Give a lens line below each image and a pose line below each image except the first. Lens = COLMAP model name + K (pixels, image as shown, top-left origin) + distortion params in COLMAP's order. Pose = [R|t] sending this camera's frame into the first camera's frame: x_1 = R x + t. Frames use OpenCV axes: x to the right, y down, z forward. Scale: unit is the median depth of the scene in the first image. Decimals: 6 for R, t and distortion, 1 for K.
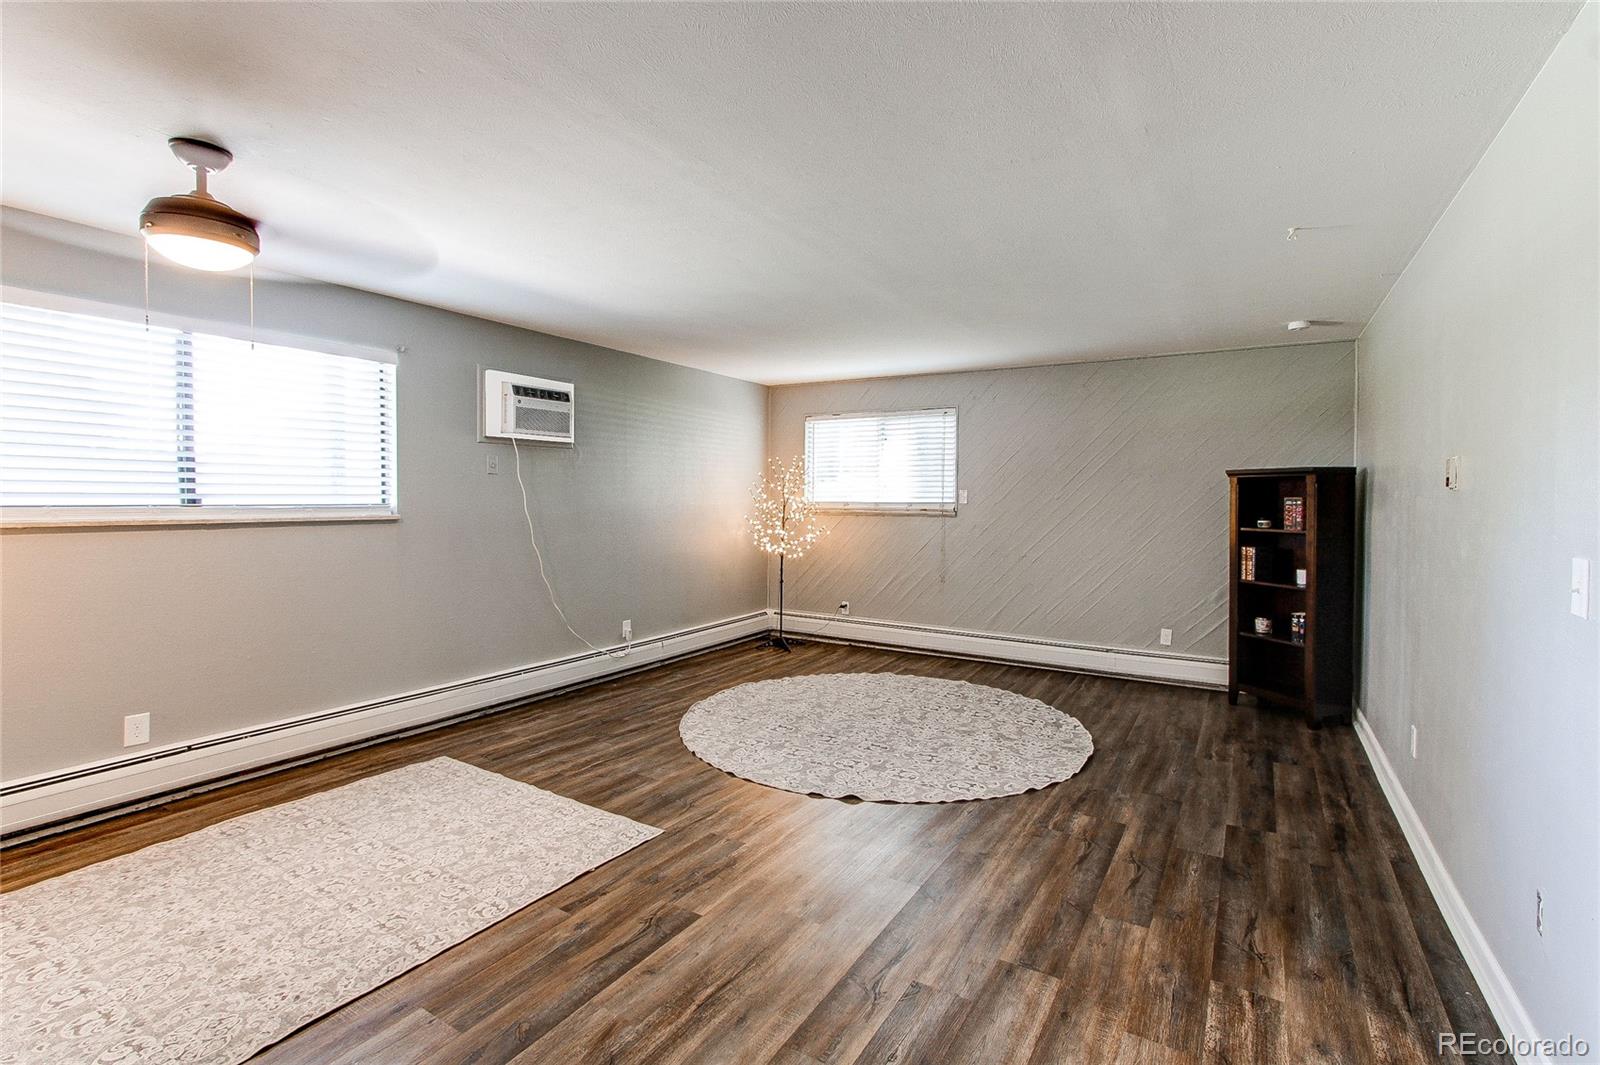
lens RADIAL K [[752.4, 0, 801.4], [0, 752.4, 491.5], [0, 0, 1]] dist [0.000569, 0.000494]
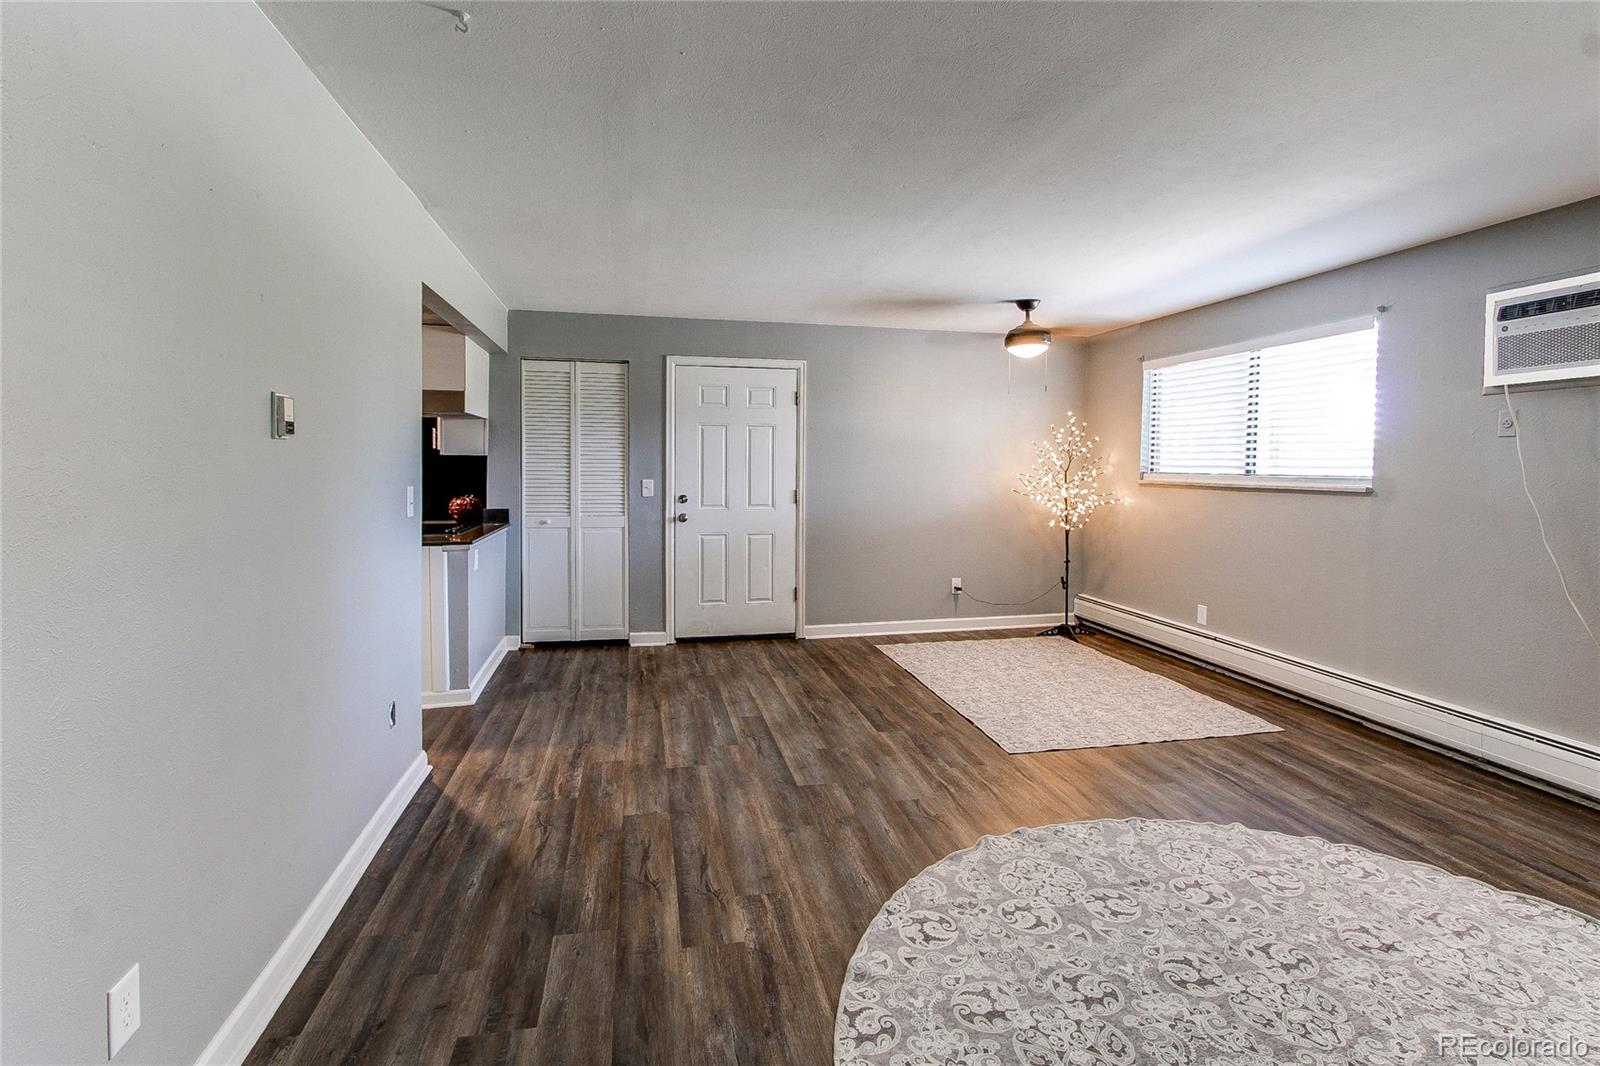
lens RADIAL K [[752.4, 0, 801.4], [0, 752.4, 492.0], [0, 0, 1]] dist [0.000569, 0.000494]
pose [[-0.725792, 0.013389, -0.687784, 0.853562], [-0.006961, 0.999616, 0.026805, 0.020682], [0.687879, 0.024242, -0.725421, 1.631997]]
